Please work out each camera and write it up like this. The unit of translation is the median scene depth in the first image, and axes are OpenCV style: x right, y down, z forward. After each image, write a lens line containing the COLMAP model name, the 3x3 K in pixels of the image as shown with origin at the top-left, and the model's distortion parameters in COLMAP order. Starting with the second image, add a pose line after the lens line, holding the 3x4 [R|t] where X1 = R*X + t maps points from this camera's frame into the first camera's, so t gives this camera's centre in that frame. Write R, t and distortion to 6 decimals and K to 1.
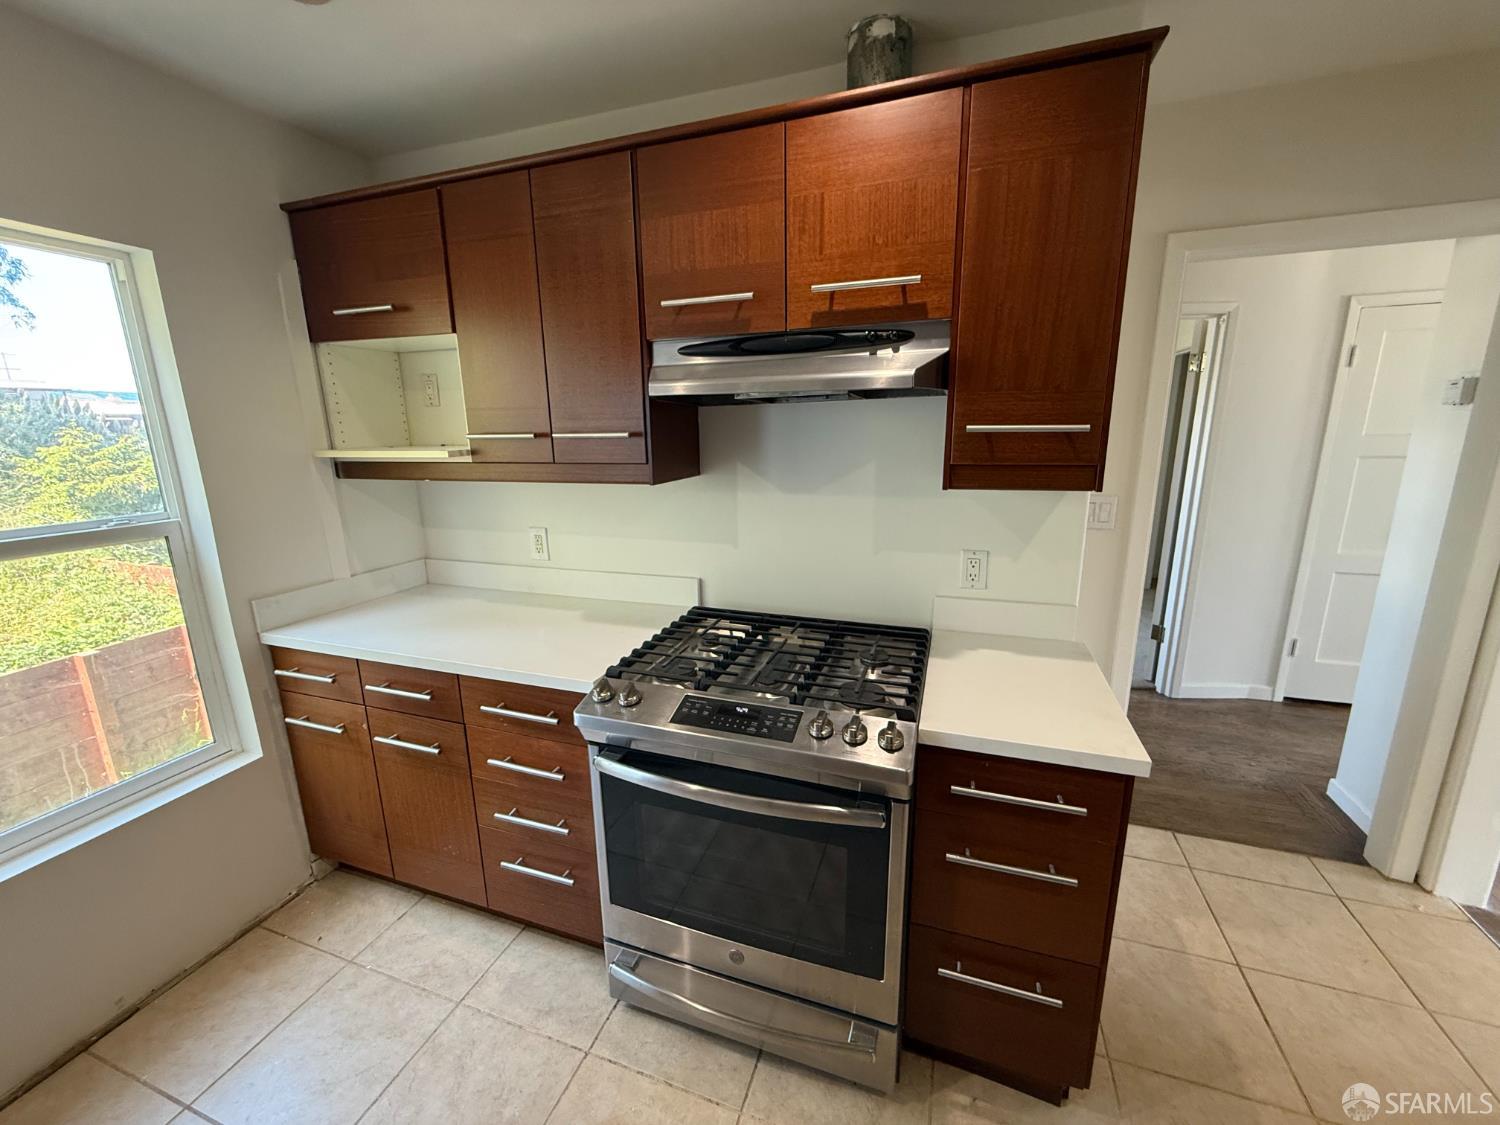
lens RADIAL K [[599.7, 0, 747.5], [0, 599.7, 563.2], [0, 0, 1]] dist [-0.001250, 0.000453]
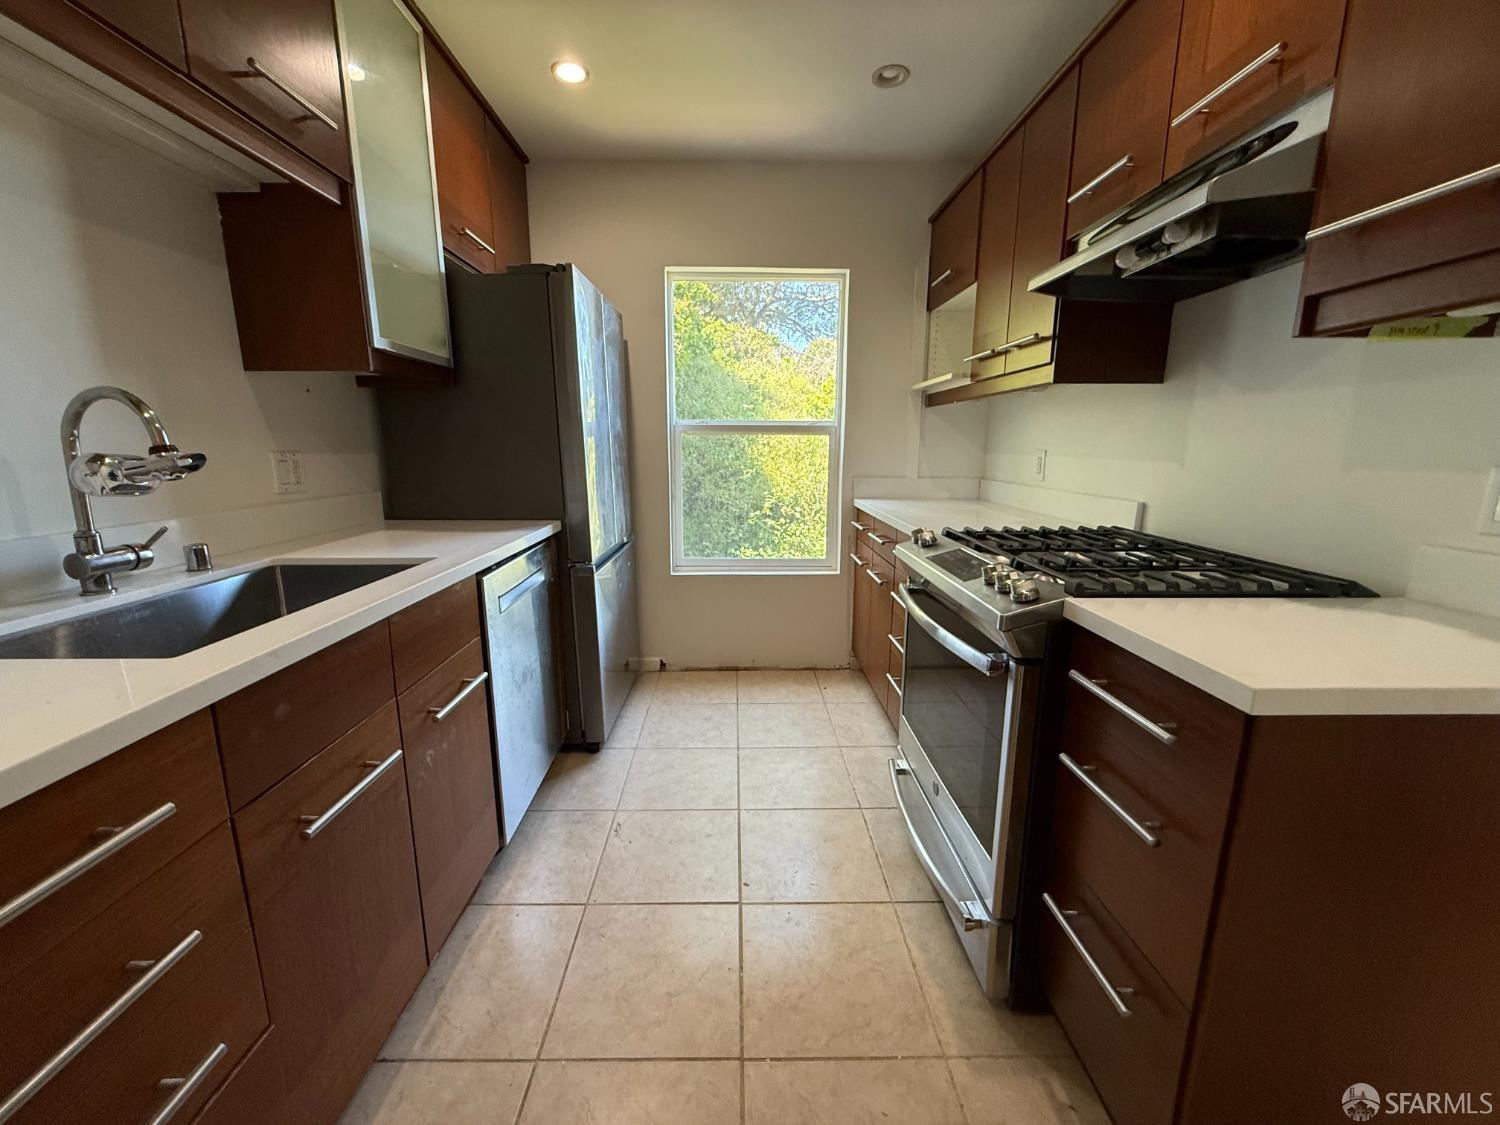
lens RADIAL K [[599.7, 0, 745.9], [0, 599.7, 563.8], [0, 0, 1]] dist [-0.001250, 0.000453]
pose [[0.348256, 0.203205, -0.915110, 0.593574], [-0.212785, 0.967875, 0.133943, 0.129259], [0.912930, 0.148075, 0.380307, 0.139460]]
